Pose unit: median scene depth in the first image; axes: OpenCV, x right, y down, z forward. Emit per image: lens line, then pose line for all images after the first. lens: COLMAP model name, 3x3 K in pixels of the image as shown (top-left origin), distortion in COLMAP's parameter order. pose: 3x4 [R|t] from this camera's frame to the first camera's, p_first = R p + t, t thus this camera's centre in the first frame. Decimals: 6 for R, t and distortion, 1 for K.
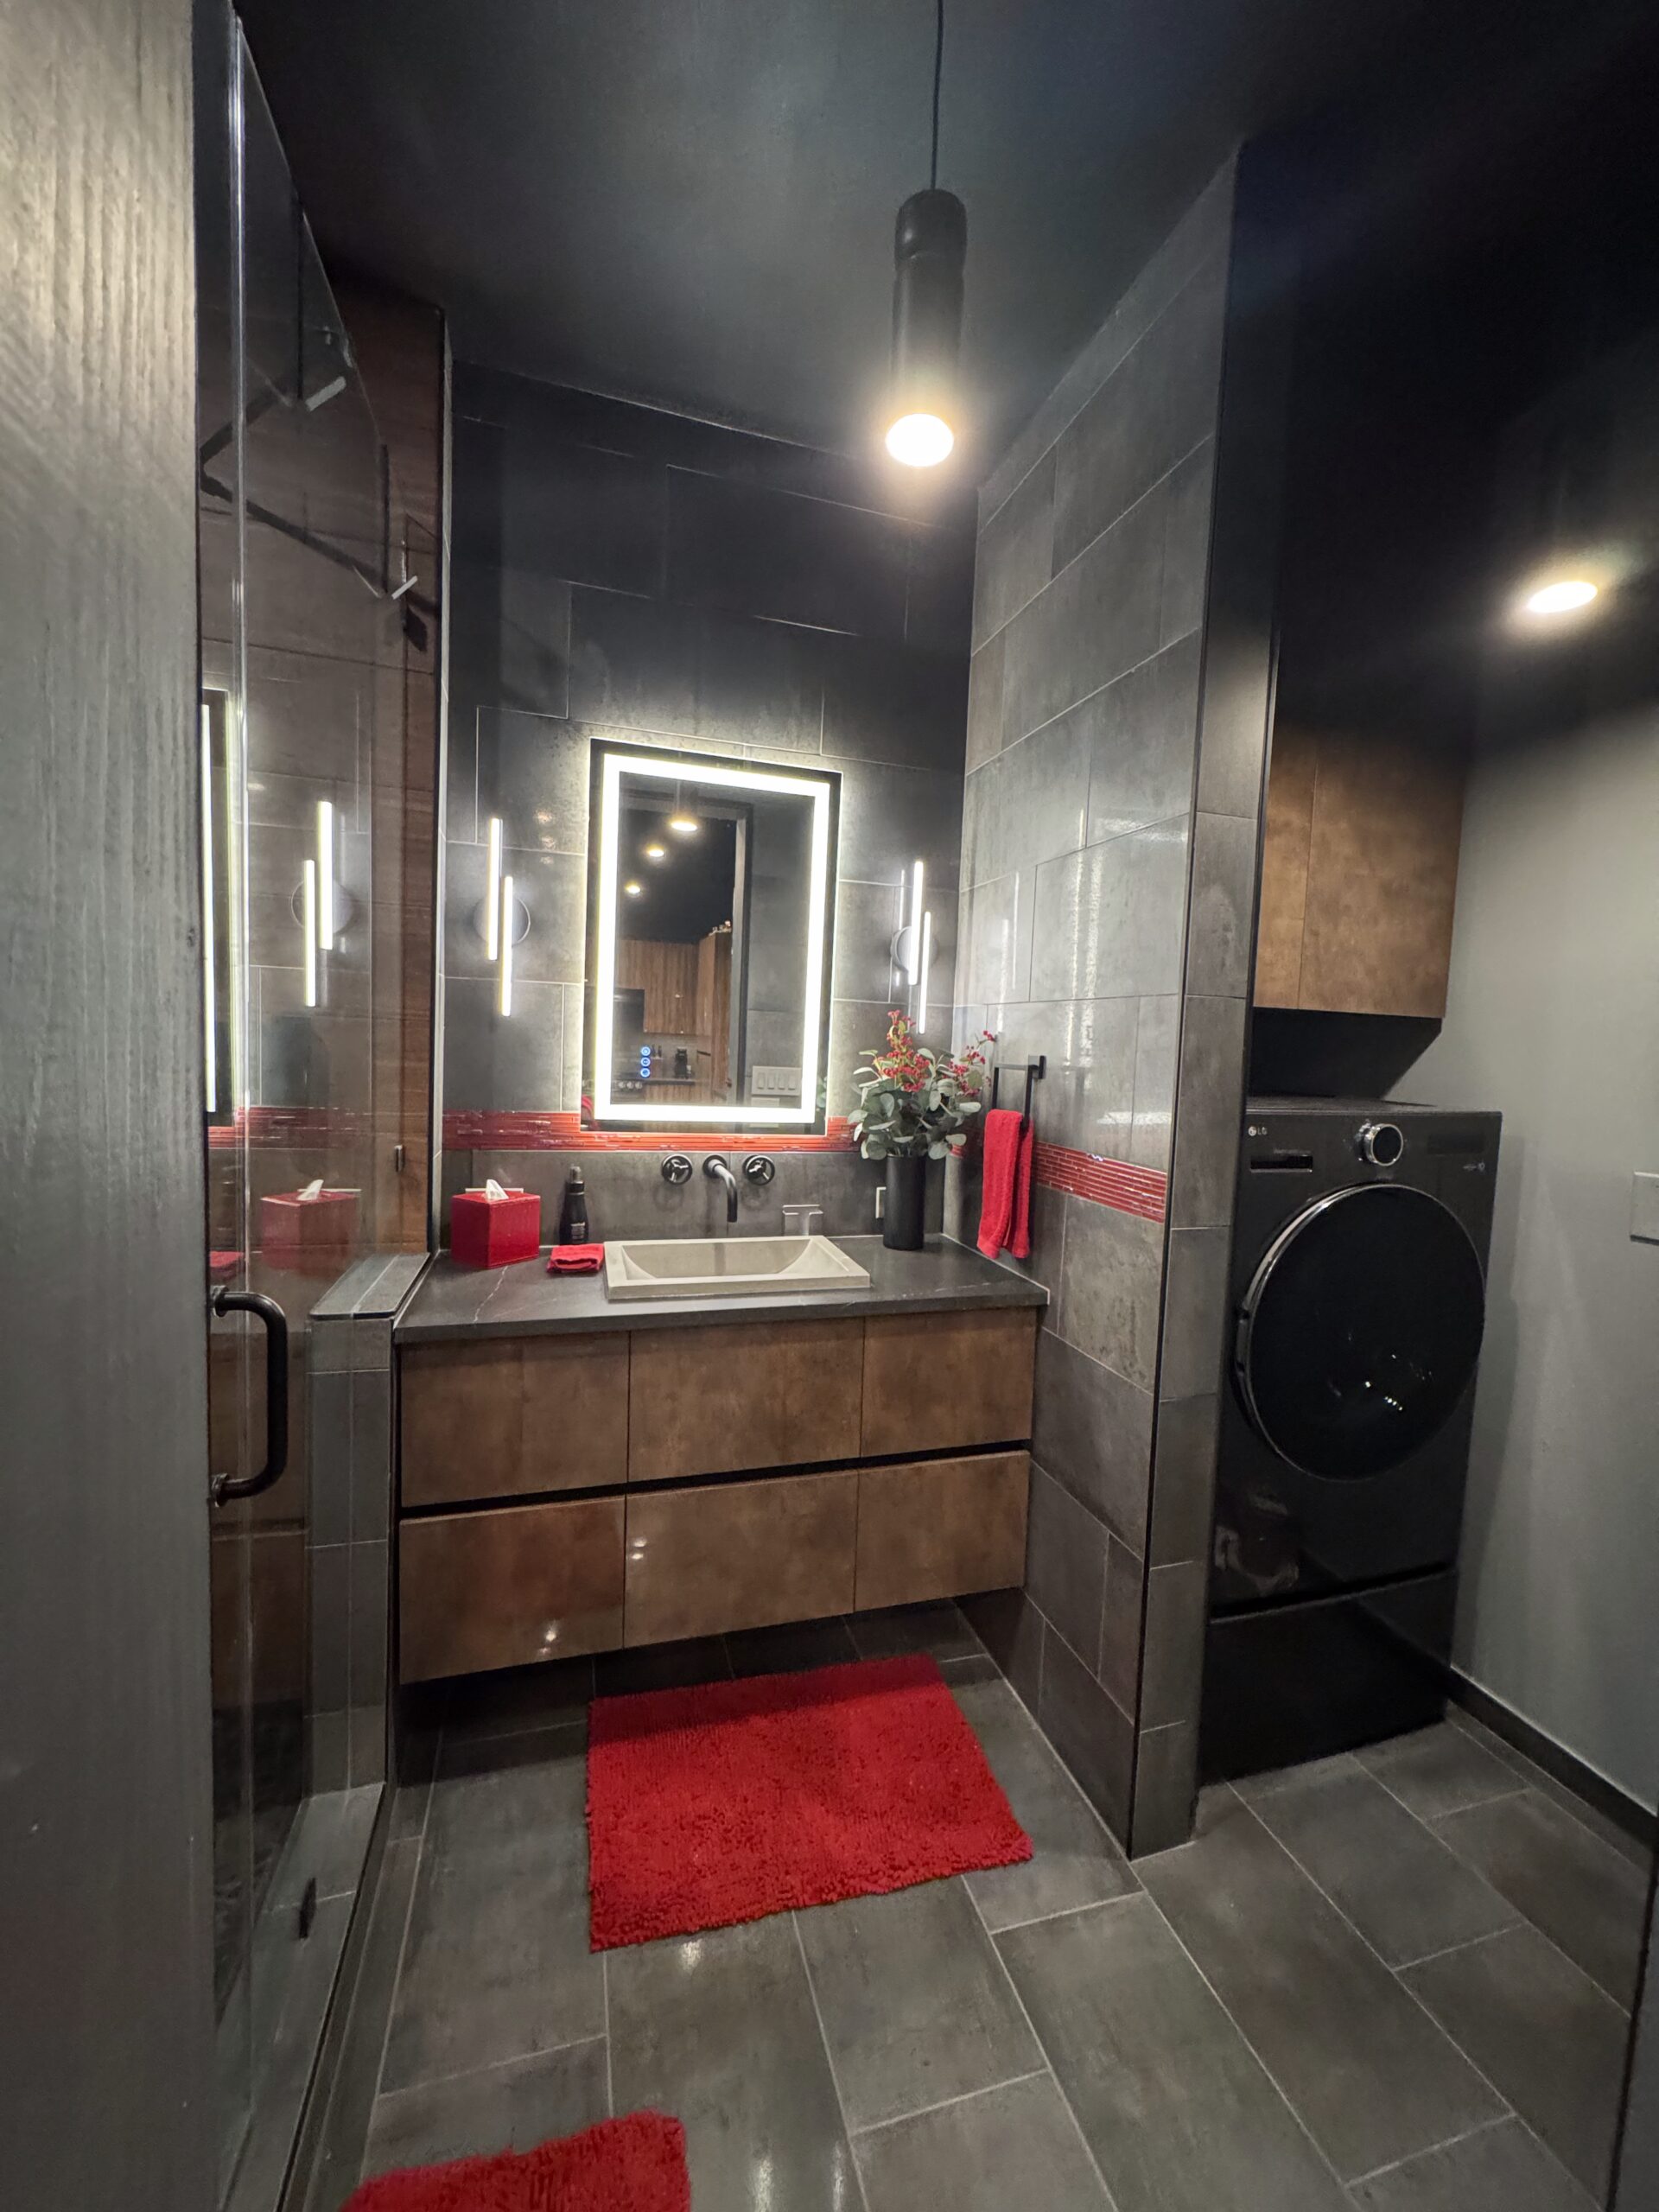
lens RADIAL K [[887.3, 0, 829.5], [0, 887.3, 1106.0], [0, 0, 1]] dist [0.002188, -0.000995]
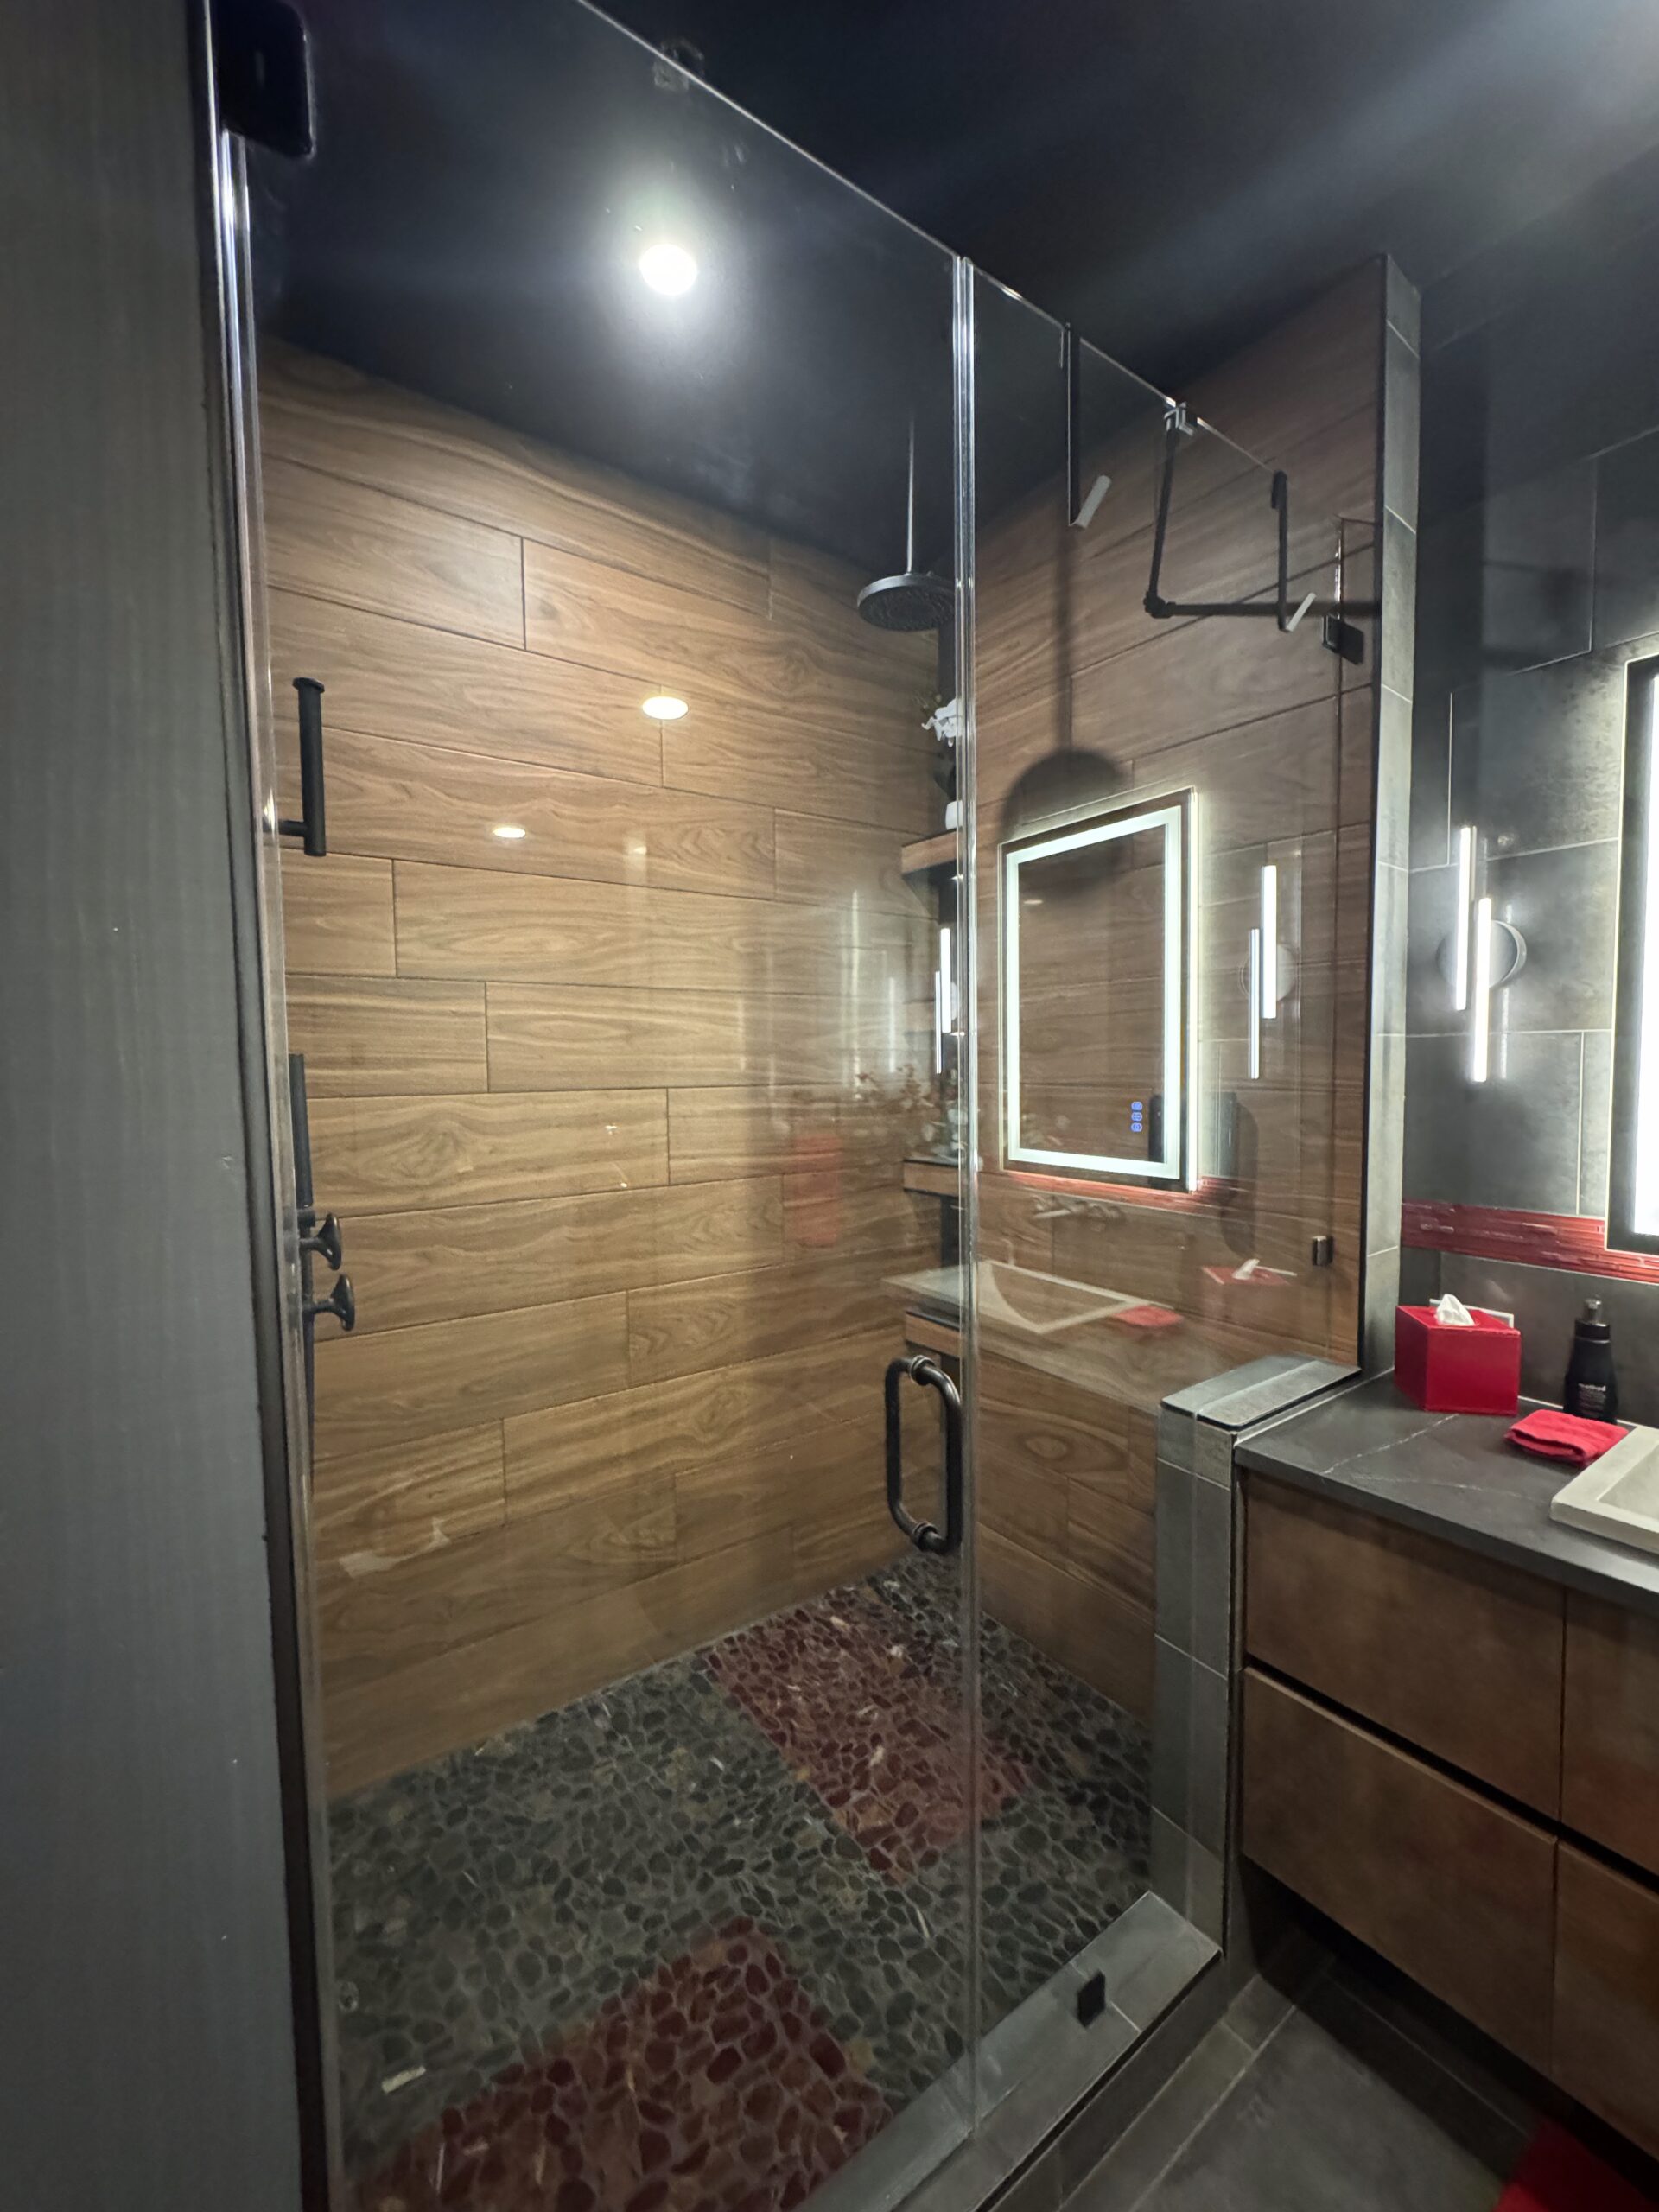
lens RADIAL K [[887.3, 0, 829.5], [0, 887.3, 1106.0], [0, 0, 1]] dist [0.002188, -0.000995]
pose [[0.332044, 0.003624, -0.943257, 0.176400], [-0.042323, 0.999043, -0.011060, -0.052626], [0.942314, 0.043594, 0.331880, 0.244604]]
